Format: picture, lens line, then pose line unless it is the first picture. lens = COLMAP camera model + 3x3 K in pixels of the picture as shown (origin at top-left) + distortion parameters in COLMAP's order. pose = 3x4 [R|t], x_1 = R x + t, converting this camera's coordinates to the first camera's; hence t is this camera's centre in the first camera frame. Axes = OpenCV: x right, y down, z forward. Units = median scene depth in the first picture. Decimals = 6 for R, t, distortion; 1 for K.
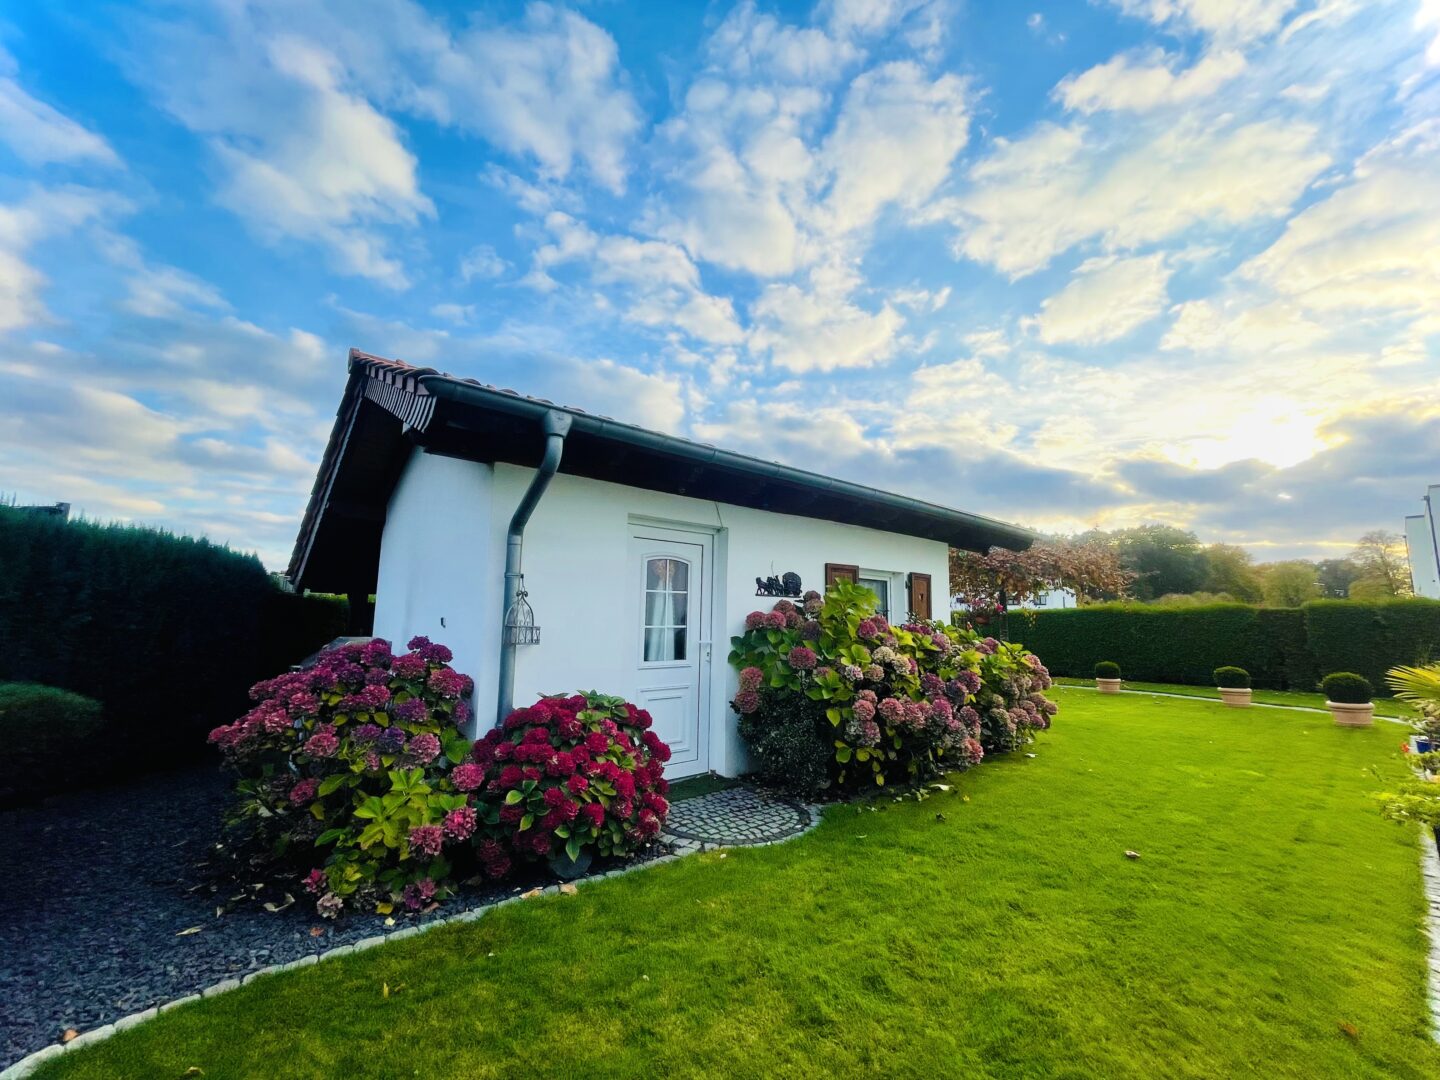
lens RADIAL K [[565.3, 0, 725.7], [0, 565.3, 540.2], [0, 0, 1]] dist [0.000967, 0.000416]
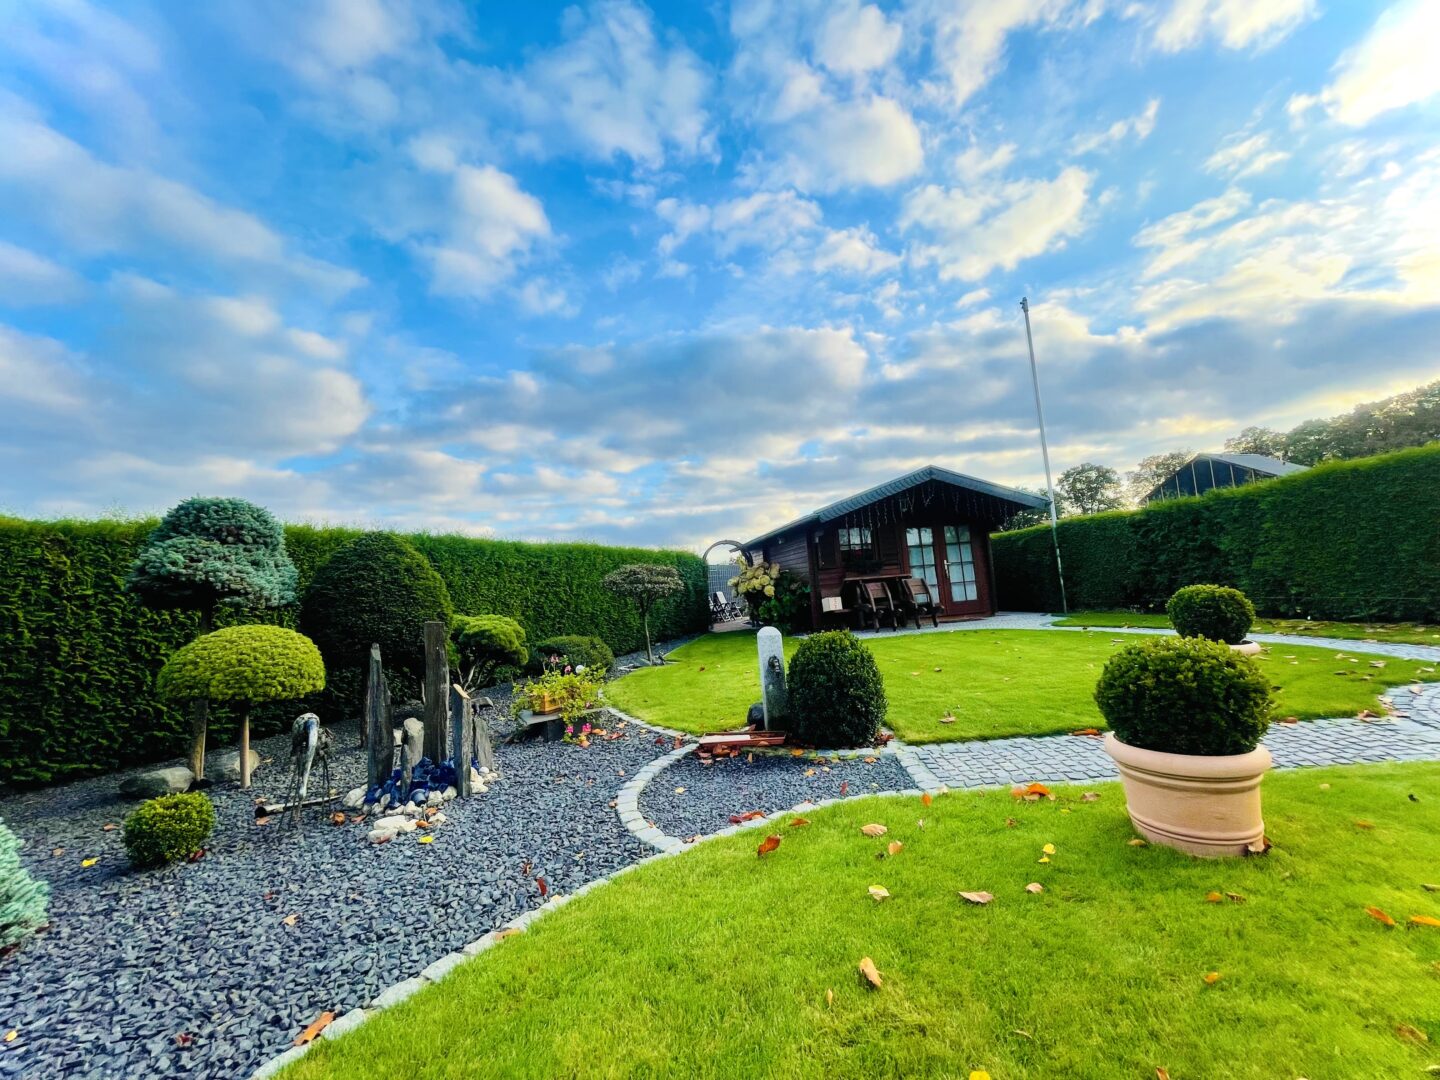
lens RADIAL K [[565.3, 0, 721.8], [0, 565.3, 538.1], [0, 0, 1]] dist [0.000967, 0.000416]
pose [[0.903604, -0.124232, -0.409958, 0.118630], [0.149642, 0.988274, 0.030349, 0.008879], [0.401381, -0.088771, 0.911599, 0.044651]]
